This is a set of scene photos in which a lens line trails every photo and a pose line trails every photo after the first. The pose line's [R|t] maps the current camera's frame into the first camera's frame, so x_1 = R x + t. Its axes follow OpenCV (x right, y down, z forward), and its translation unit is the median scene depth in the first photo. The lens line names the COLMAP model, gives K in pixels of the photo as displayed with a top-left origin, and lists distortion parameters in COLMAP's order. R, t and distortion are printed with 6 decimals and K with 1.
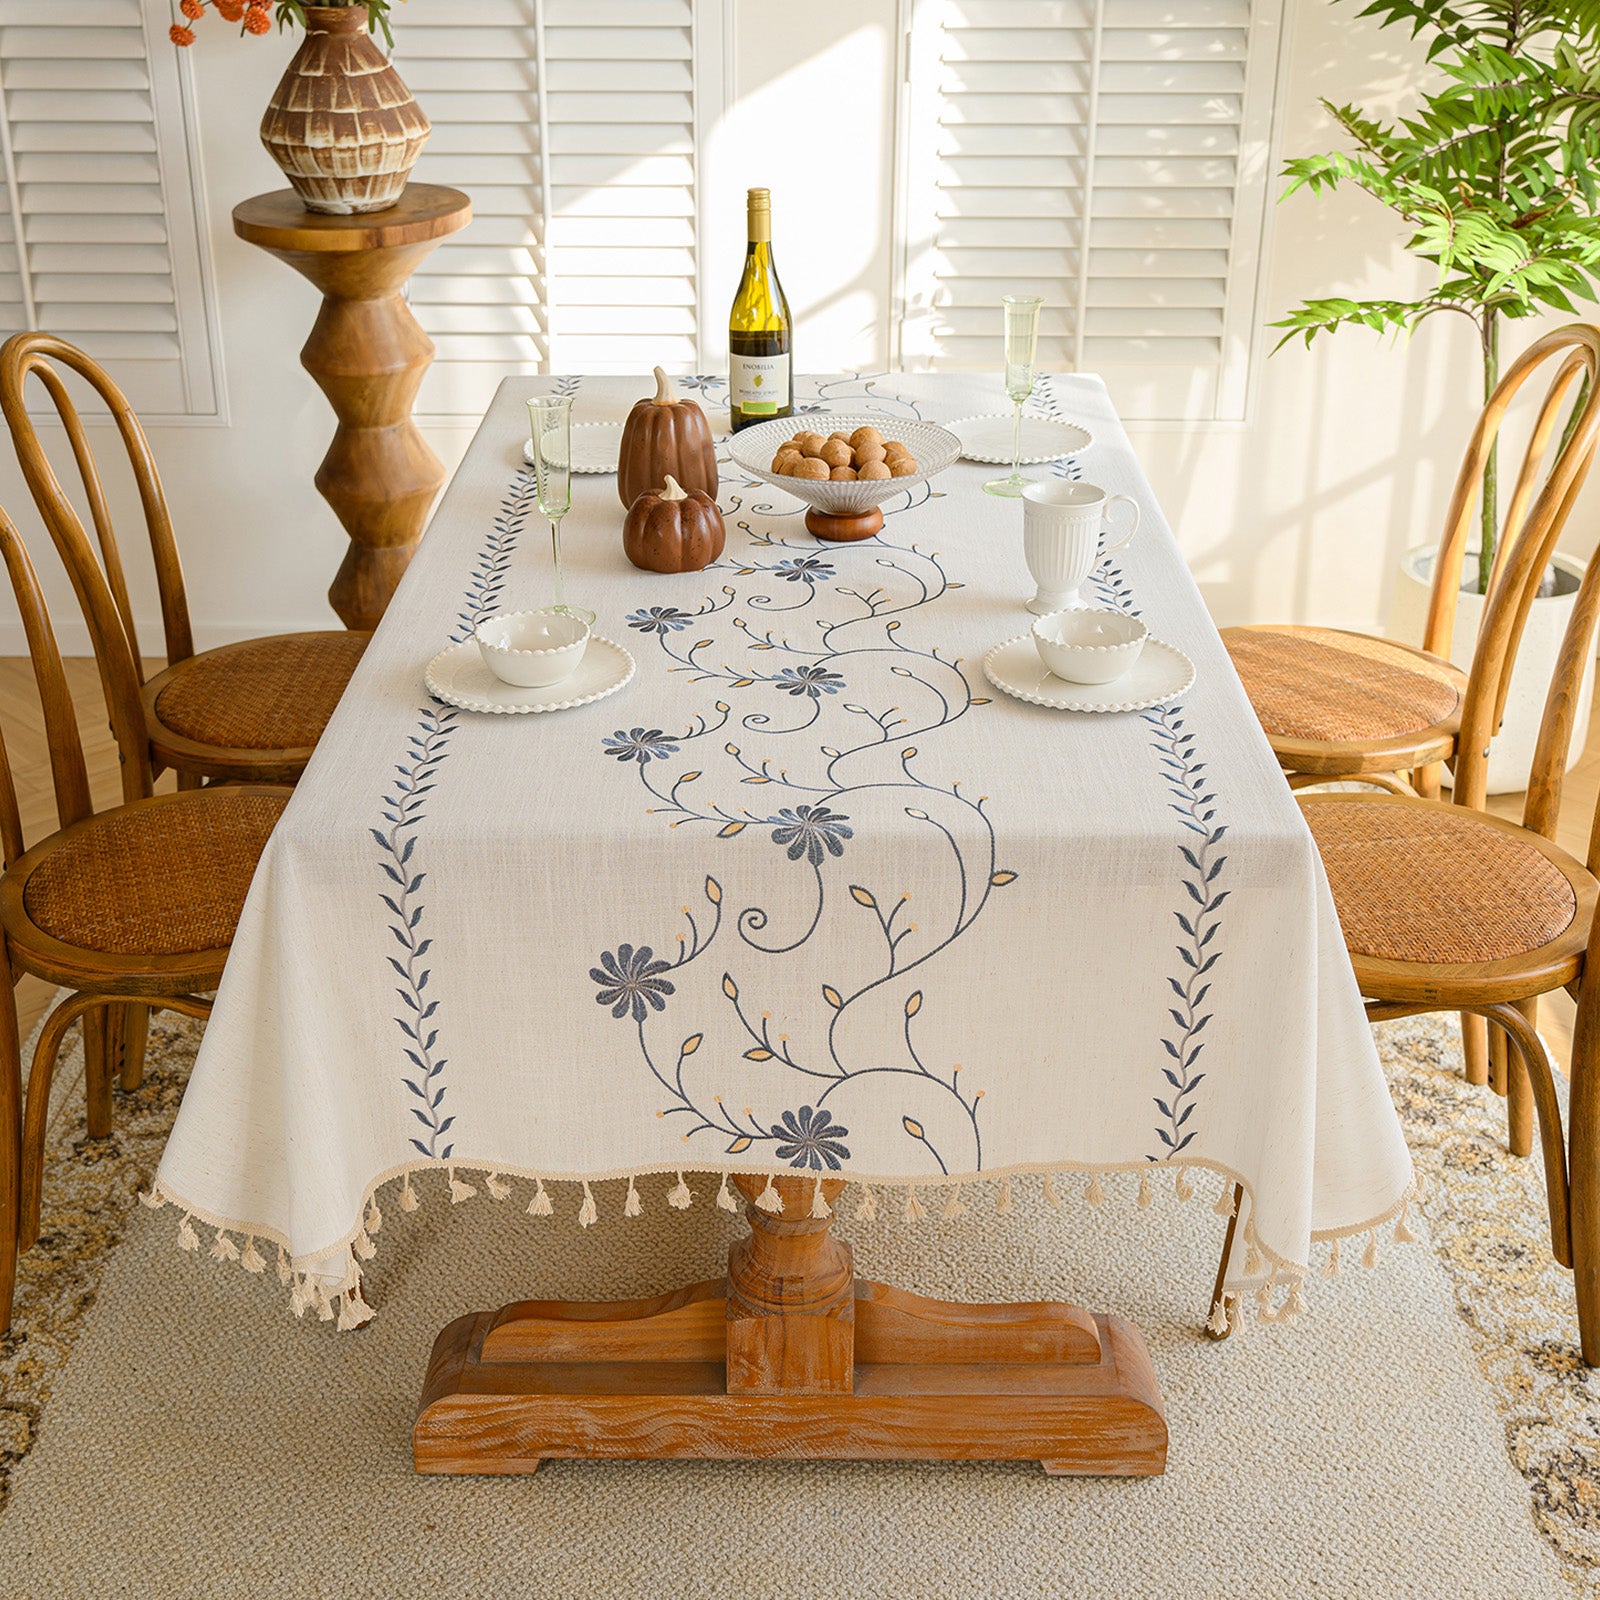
lens RADIAL K [[2212.3, 0, 781.7], [0, 2212.3, 737.9], [0, 0, 1]] dist [0.005574, 0.000000]
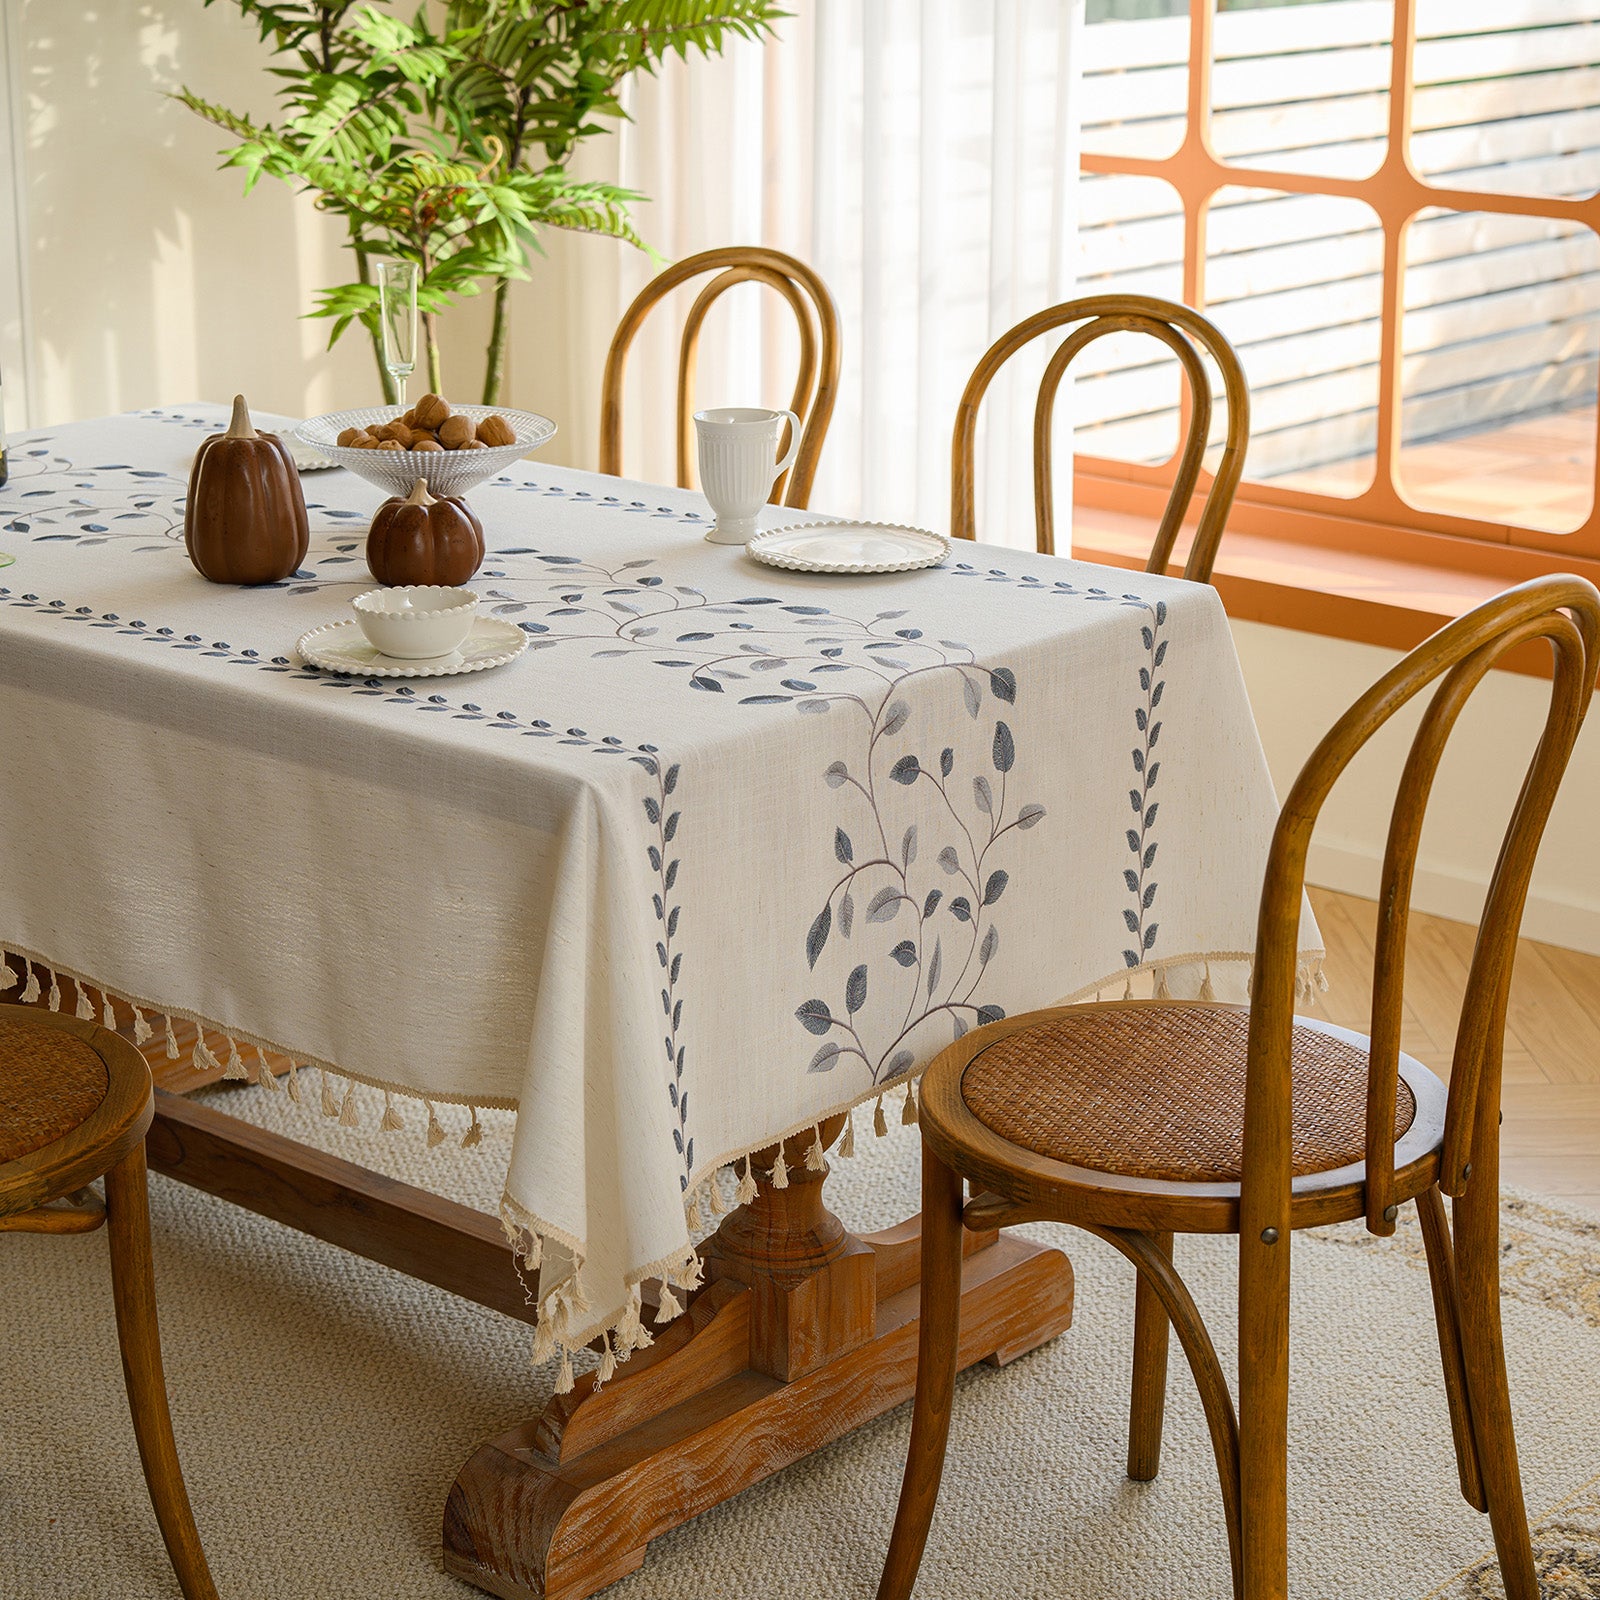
lens RADIAL K [[3502.9, 0, 768.3], [0, 3502.9, 756.2], [0, 0, 1]] dist [-0.021933, 0.000000]
pose [[0.648205, -0.207524, 0.732642, -1.029614], [0.307692, 0.951482, -0.002718, 0.049656], [-0.696532, 0.227190, 0.680609, -0.041432]]
